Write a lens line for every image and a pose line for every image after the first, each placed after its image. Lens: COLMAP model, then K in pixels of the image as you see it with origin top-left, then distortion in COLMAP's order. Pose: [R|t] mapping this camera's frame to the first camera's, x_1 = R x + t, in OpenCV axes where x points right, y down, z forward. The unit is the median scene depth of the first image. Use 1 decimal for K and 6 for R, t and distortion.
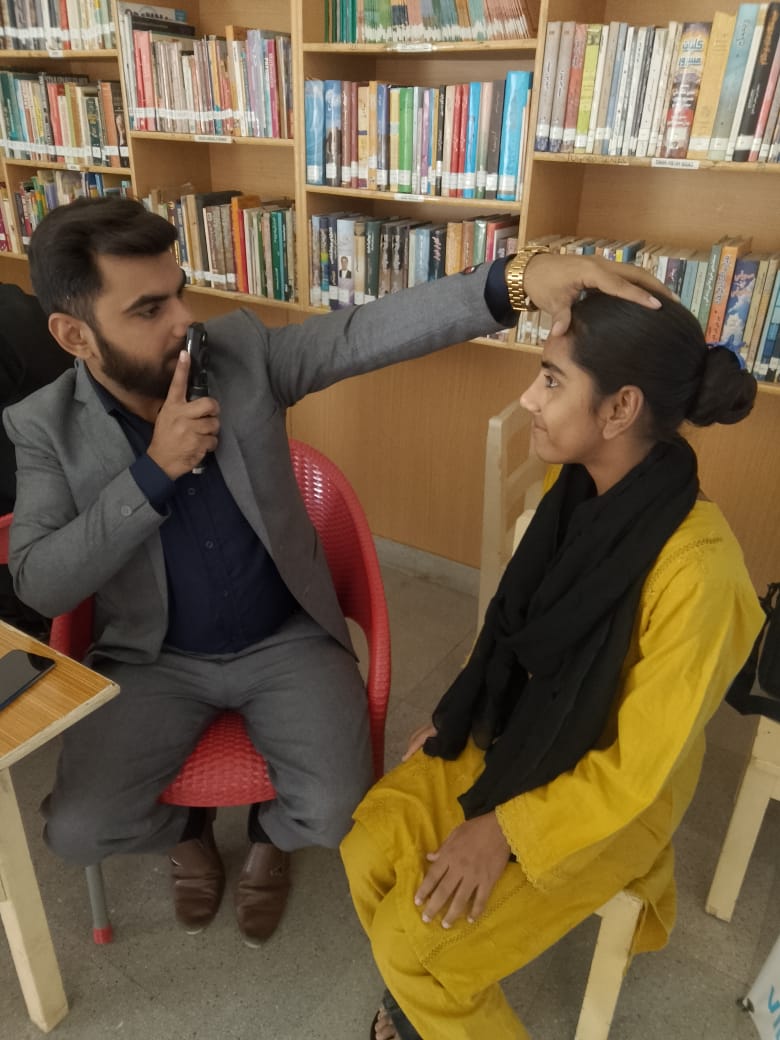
lens RADIAL K [[798.5, 0, 388.0], [0, 798.5, 519.3], [0, 0, 1]] dist [0.022038, -0.011932]
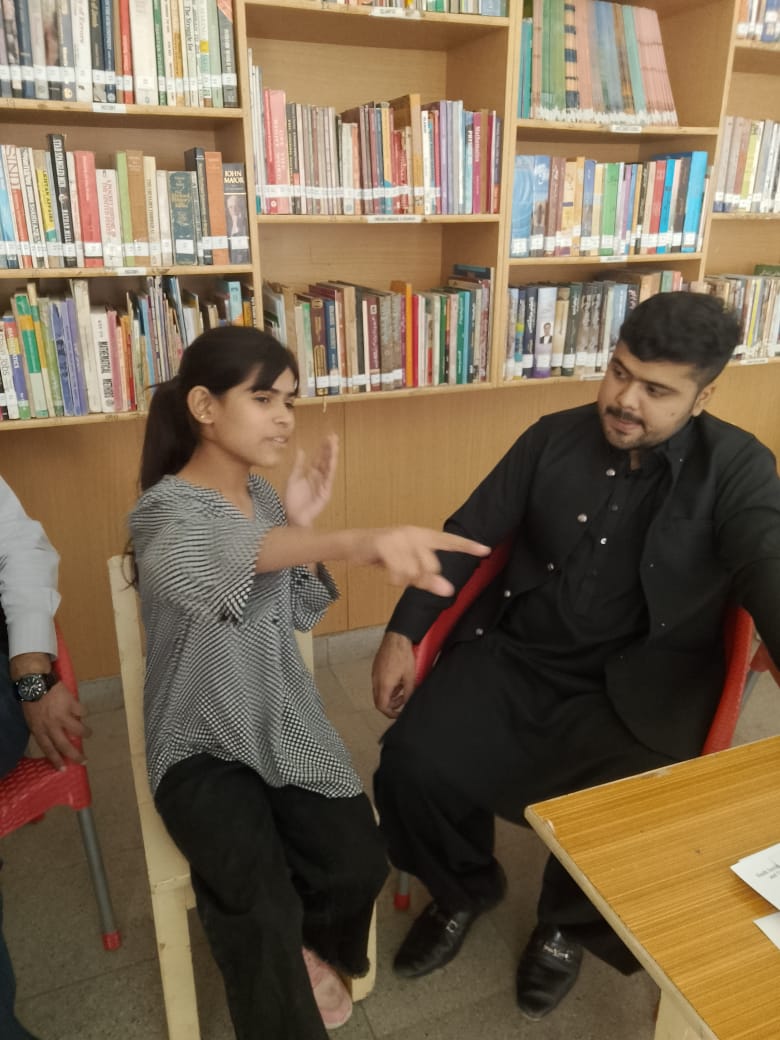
lens RADIAL K [[798.5, 0, 388.4], [0, 798.5, 520.7], [0, 0, 1]] dist [0.022038, -0.011932]
pose [[0.559813, -0.324729, 0.762339, -1.051250], [0.386640, 0.916085, 0.106295, -0.292380], [-0.732884, 0.235245, 0.638389, 0.575190]]
